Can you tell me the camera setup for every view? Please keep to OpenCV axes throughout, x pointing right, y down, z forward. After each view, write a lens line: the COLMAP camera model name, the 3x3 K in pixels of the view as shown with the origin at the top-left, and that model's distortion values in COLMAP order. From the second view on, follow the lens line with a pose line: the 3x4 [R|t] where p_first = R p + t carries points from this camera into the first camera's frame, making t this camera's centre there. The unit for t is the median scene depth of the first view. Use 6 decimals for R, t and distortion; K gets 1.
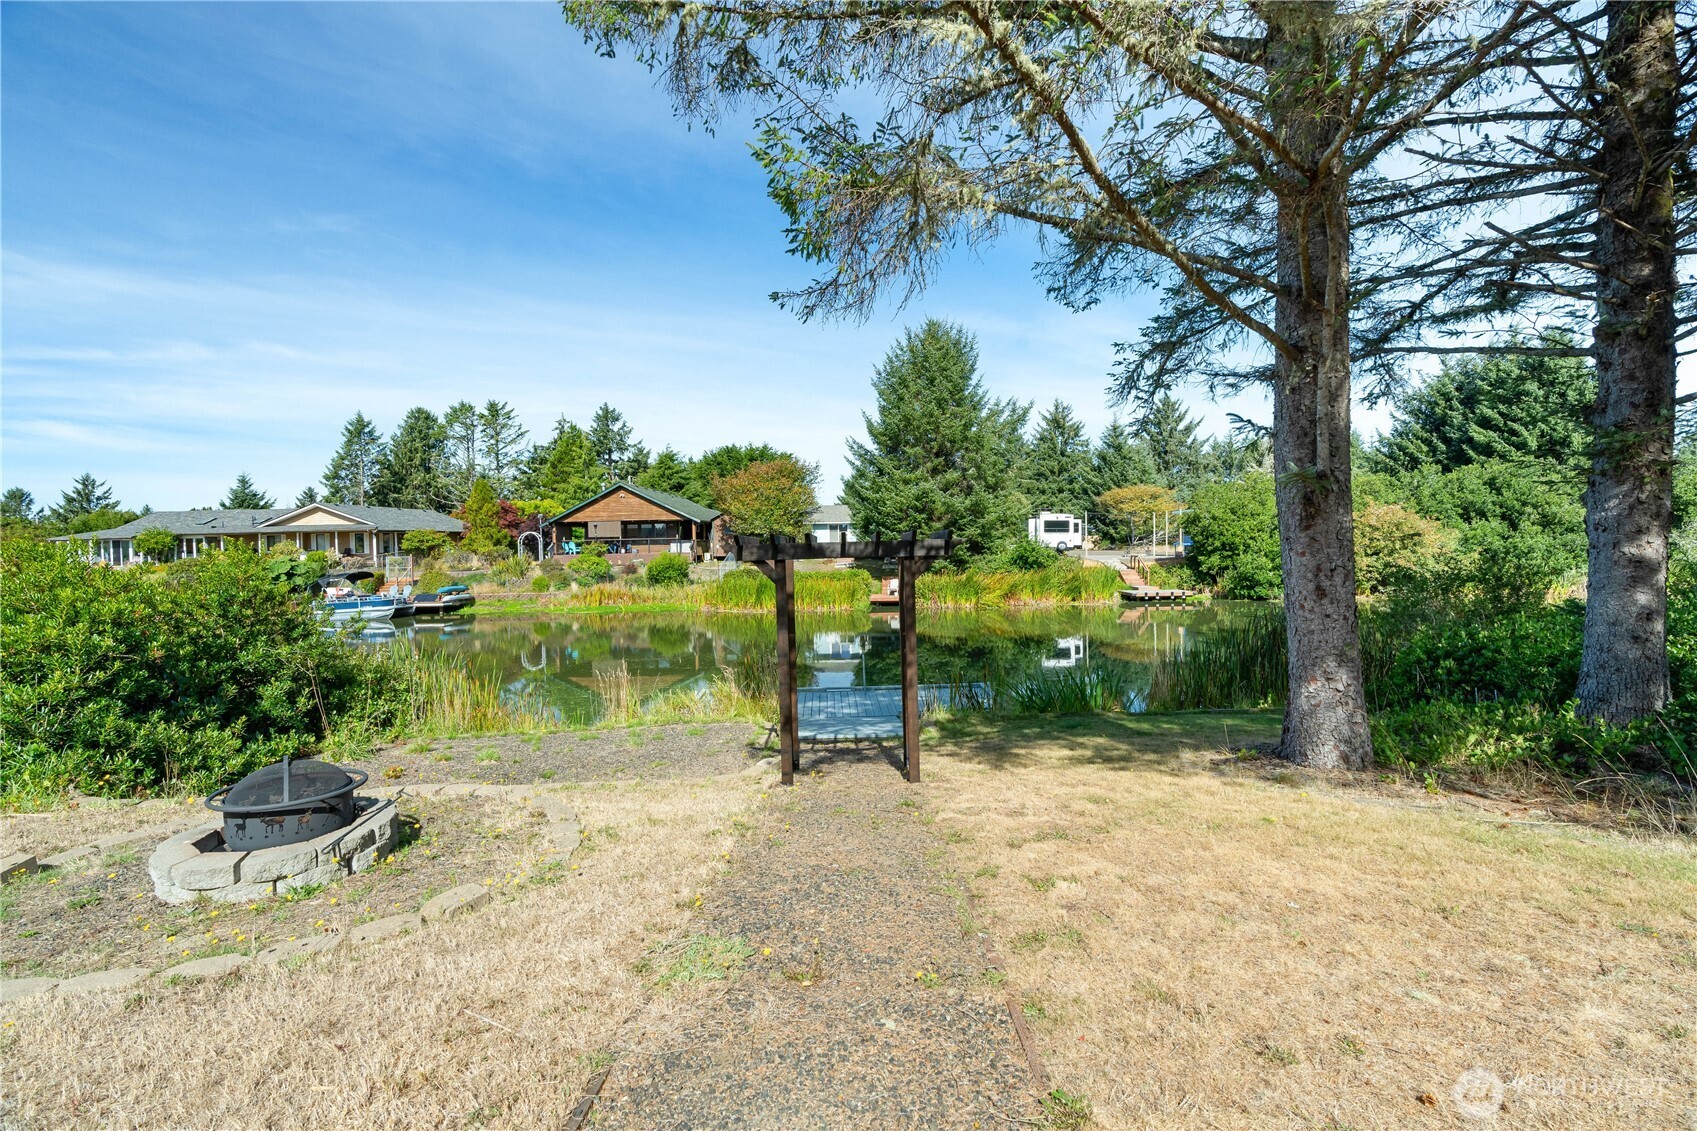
lens RADIAL K [[769.1, 0, 852.0], [0, 769.1, 563.8], [0, 0, 1]] dist [-0.002443, 0.000998]
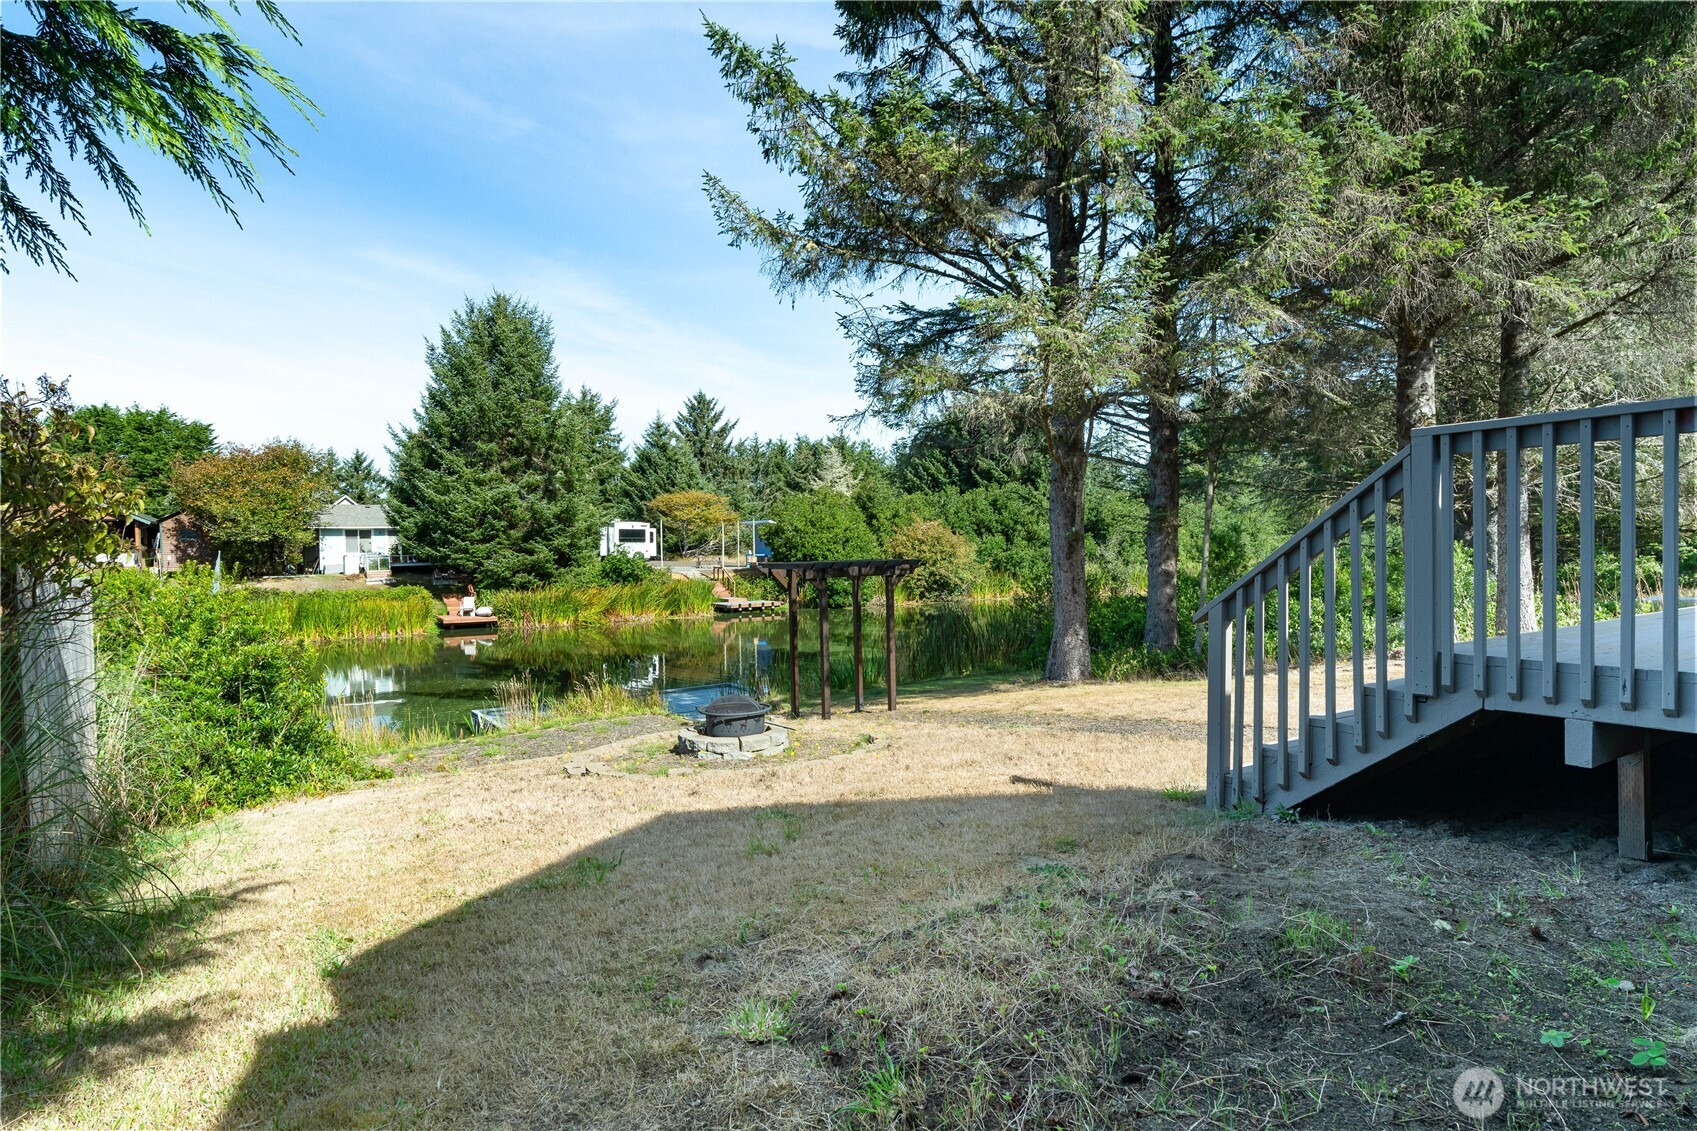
lens RADIAL K [[927.9, 0, 858.3], [0, 927.9, 566.8], [0, 0, 1]] dist [-0.004896, -0.001493]
pose [[0.832374, -0.006971, 0.554171, -0.142230], [0.012213, 0.999909, -0.005766, -0.002002], [-0.554080, 0.011568, 0.832383, -0.082754]]
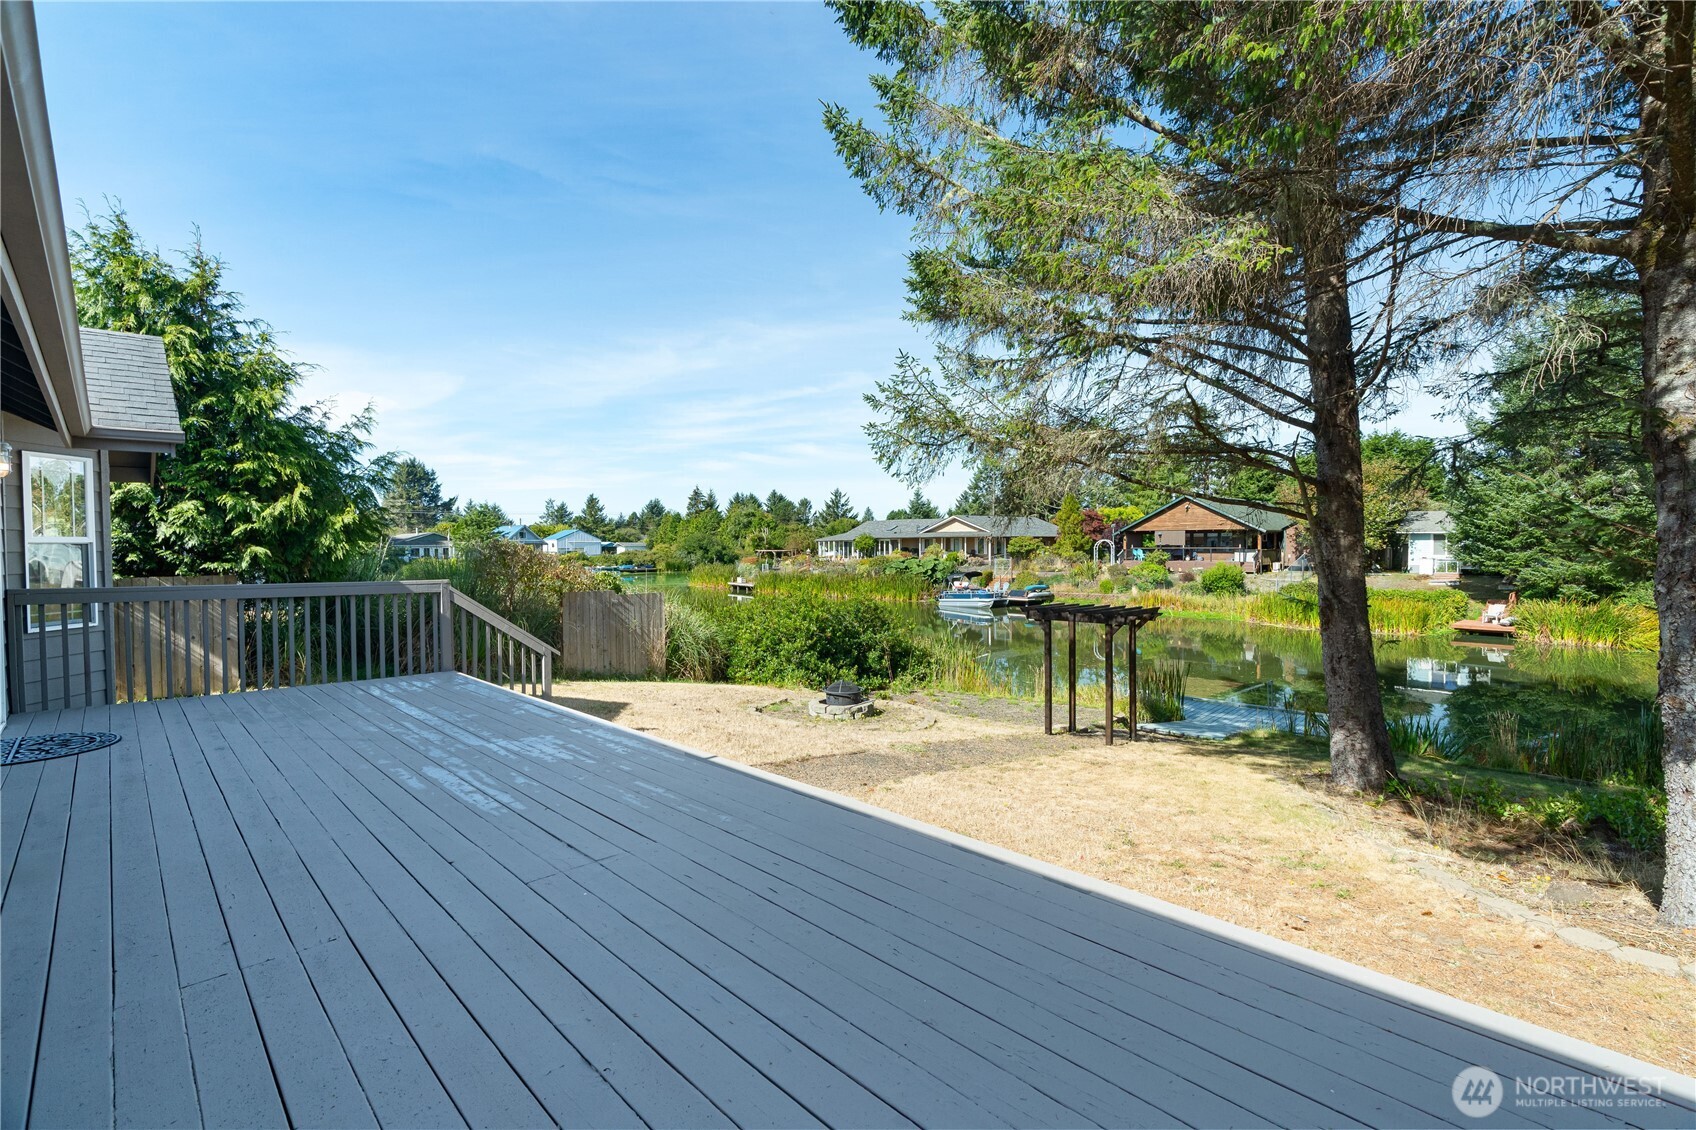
lens RADIAL K [[768.6, 0, 854.6], [0, 768.6, 558.6], [0, 0, 1]] dist [-0.002443, 0.000998]
pose [[0.723563, 0.029259, -0.689638, 0.117596], [-0.026271, 0.999545, 0.014843, -0.023134], [0.689758, 0.007378, 0.724002, -0.099952]]
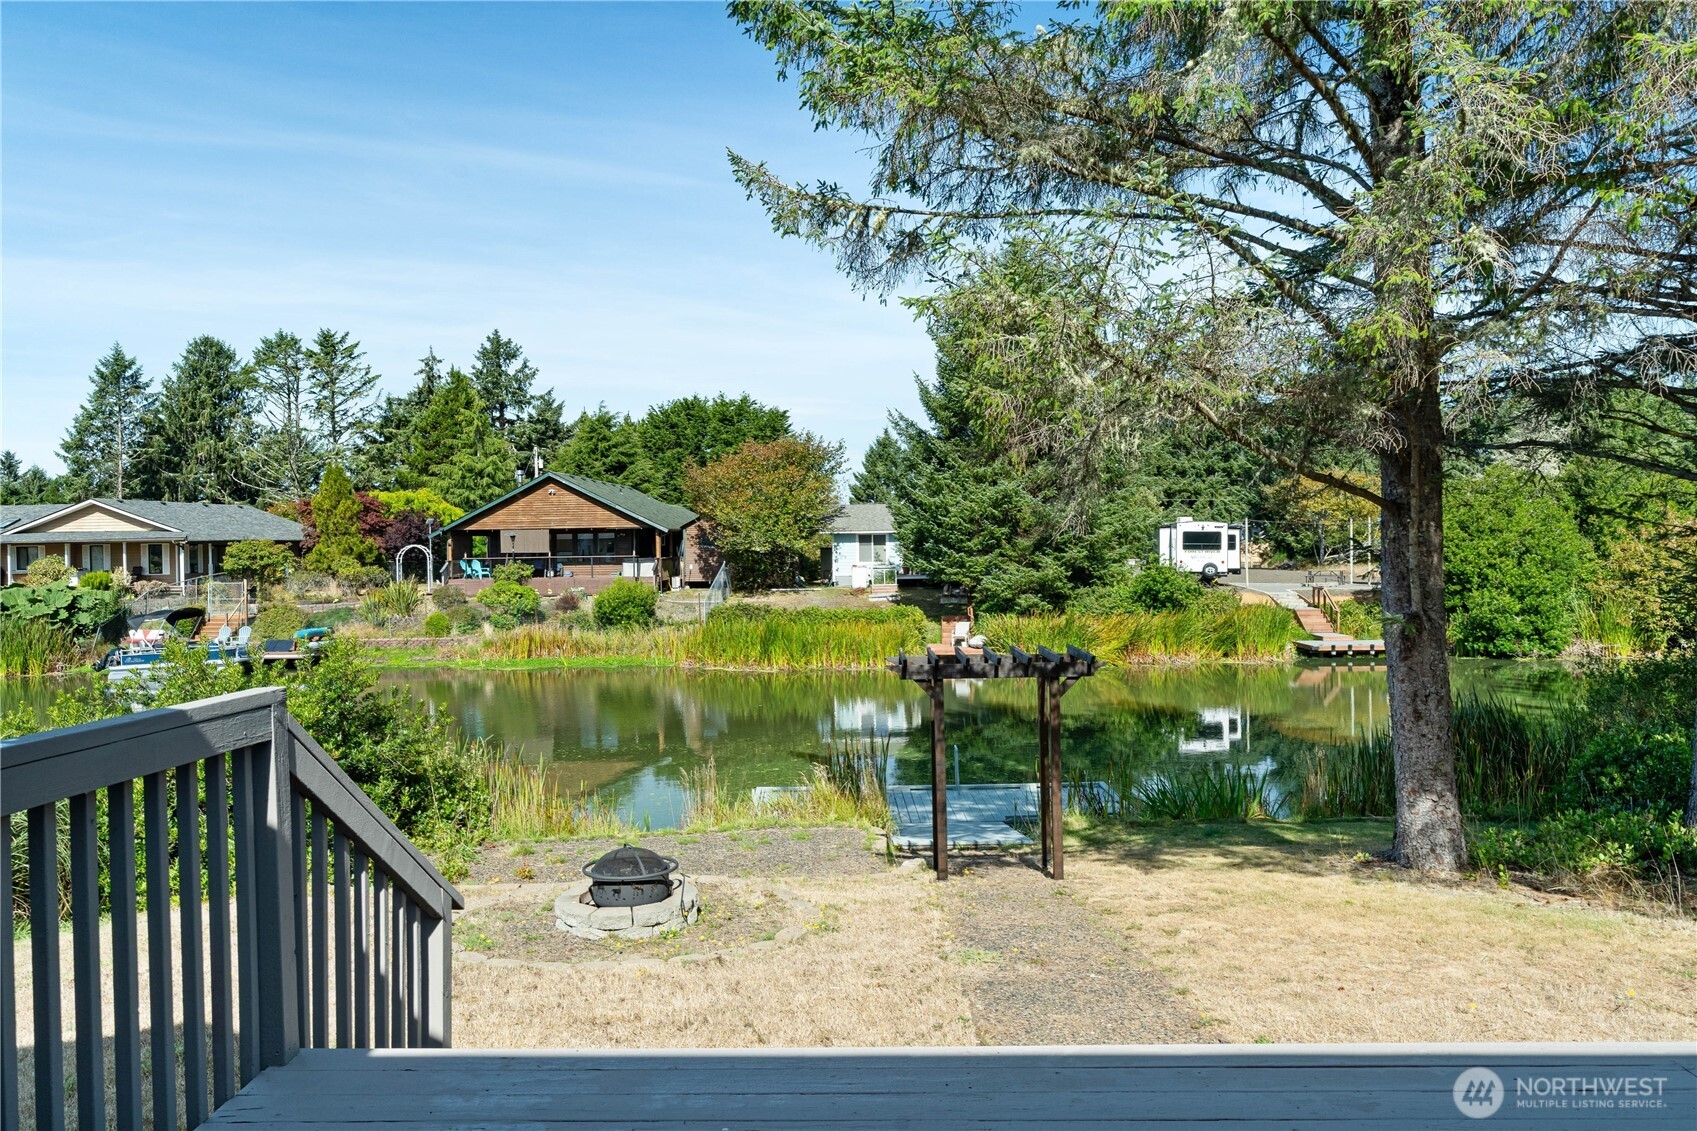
lens RADIAL K [[1259.7, 0, 852.3], [0, 1259.7, 560.3], [0, 0, 1]] dist [0.013688, -0.004654]
pose [[0.999907, 0.005503, -0.012516, -0.025670], [-0.005645, 0.999920, -0.011351, -0.020202], [0.012453, 0.011421, 0.999857, -0.108448]]
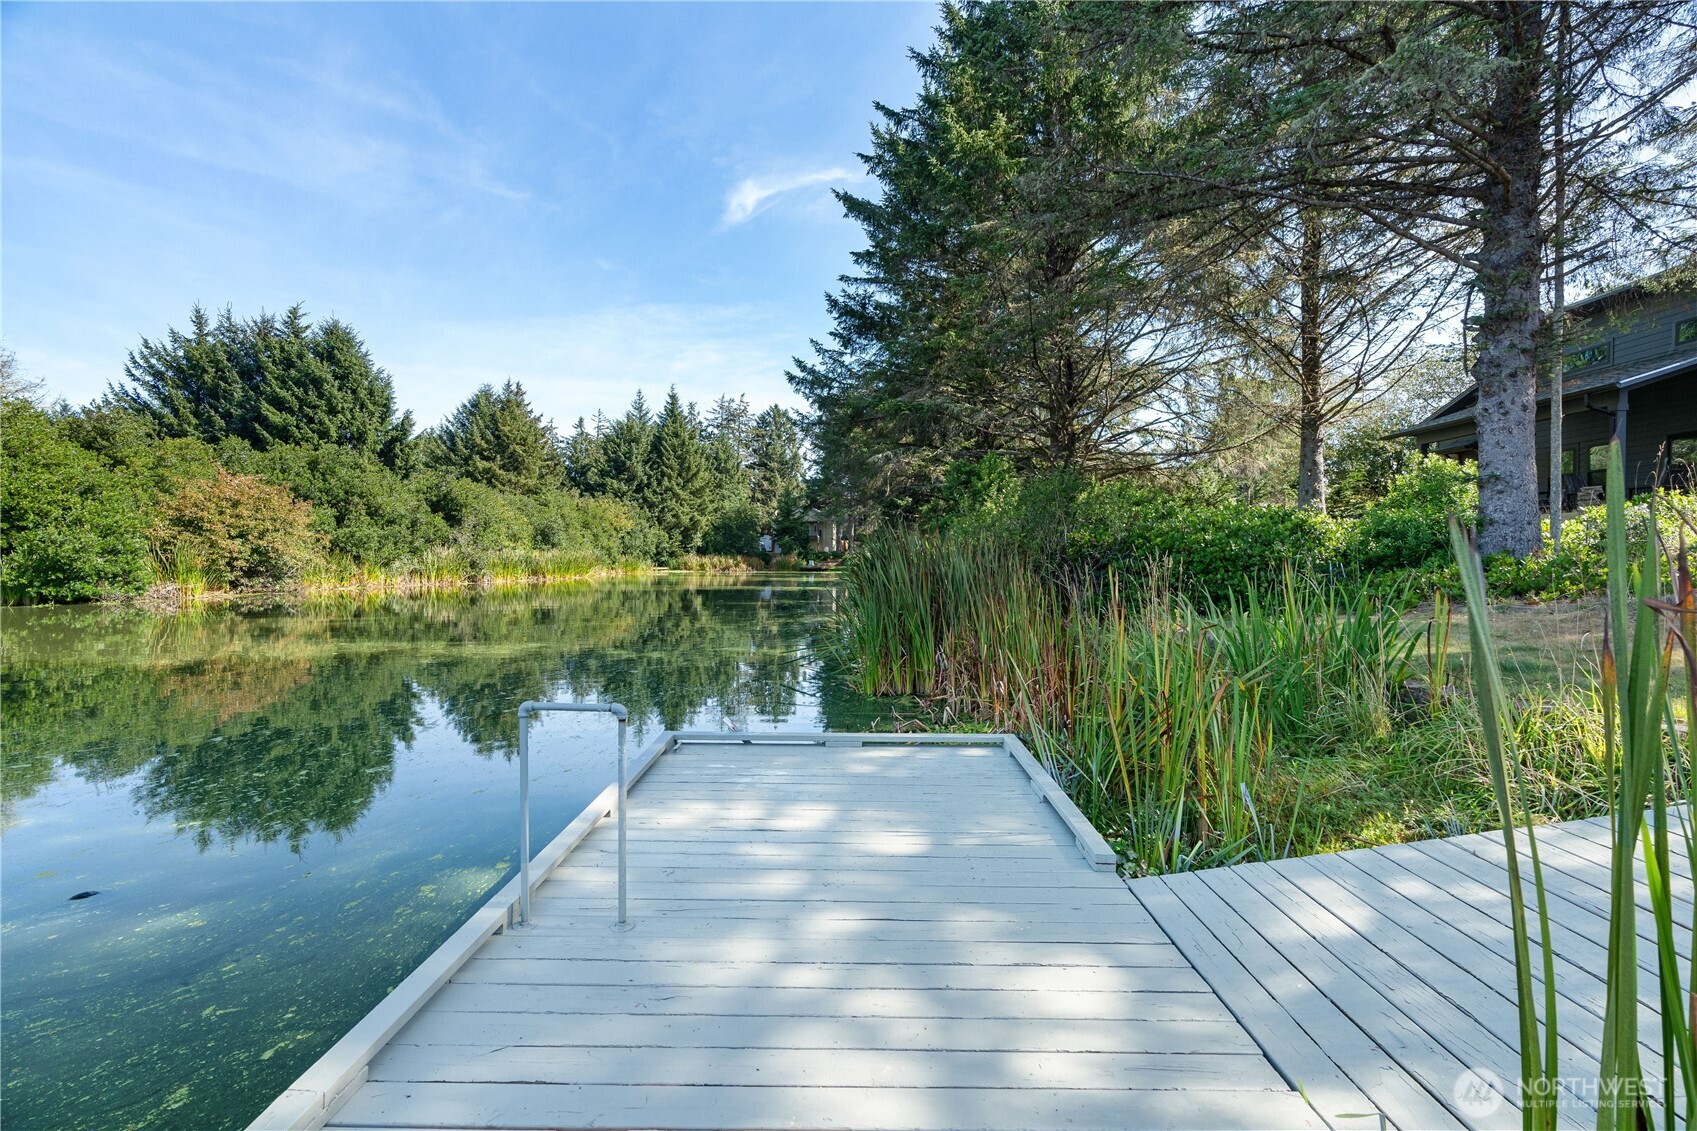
lens RADIAL K [[769.1, 0, 844.0], [0, 769.1, 563.3], [0, 0, 1]] dist [-0.002443, 0.000998]
pose [[0.062550, 0.008521, 0.998005, -0.034851], [0.023642, 0.999670, -0.010017, 0.031452], [-0.997762, 0.024221, 0.062328, 0.310139]]
